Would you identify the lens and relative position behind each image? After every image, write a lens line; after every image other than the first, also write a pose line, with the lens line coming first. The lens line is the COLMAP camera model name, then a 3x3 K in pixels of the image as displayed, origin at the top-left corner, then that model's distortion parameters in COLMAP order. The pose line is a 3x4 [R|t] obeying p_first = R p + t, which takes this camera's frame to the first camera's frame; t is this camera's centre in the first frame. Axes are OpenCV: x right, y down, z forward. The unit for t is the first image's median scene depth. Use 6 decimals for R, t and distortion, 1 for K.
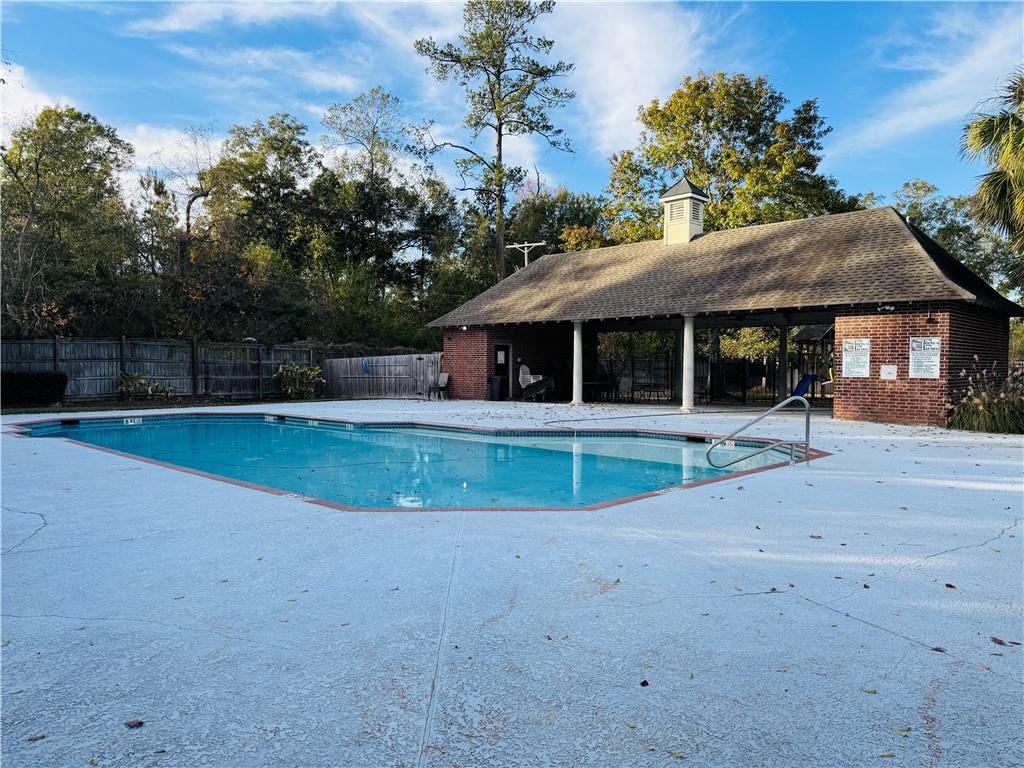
lens RADIAL K [[709.1, 0, 477.3], [0, 709.1, 382.2], [0, 0, 1]] dist [0.000365, -0.012575]
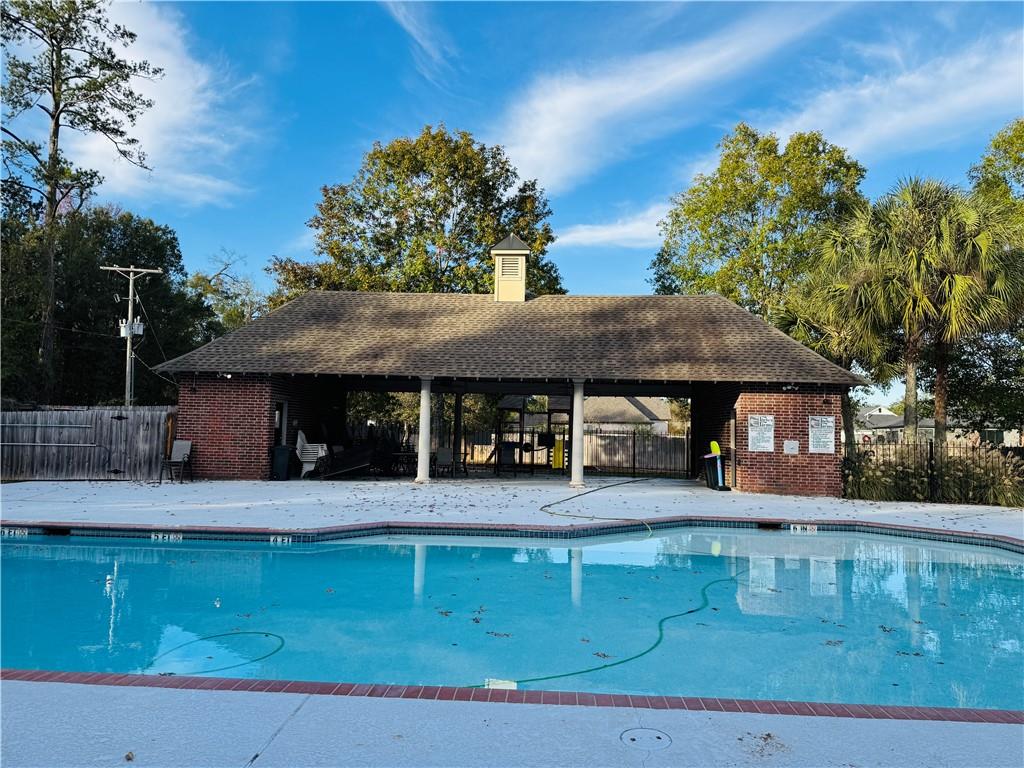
lens RADIAL K [[709.1, 0, 511.5], [0, 709.1, 387.6], [0, 0, 1]] dist [0.000365, -0.012575]
pose [[0.728566, 0.058156, 0.682502, -0.312138], [-0.002996, 0.996650, -0.081726, -0.010103], [-0.684969, 0.057498, 0.726300, 0.334813]]
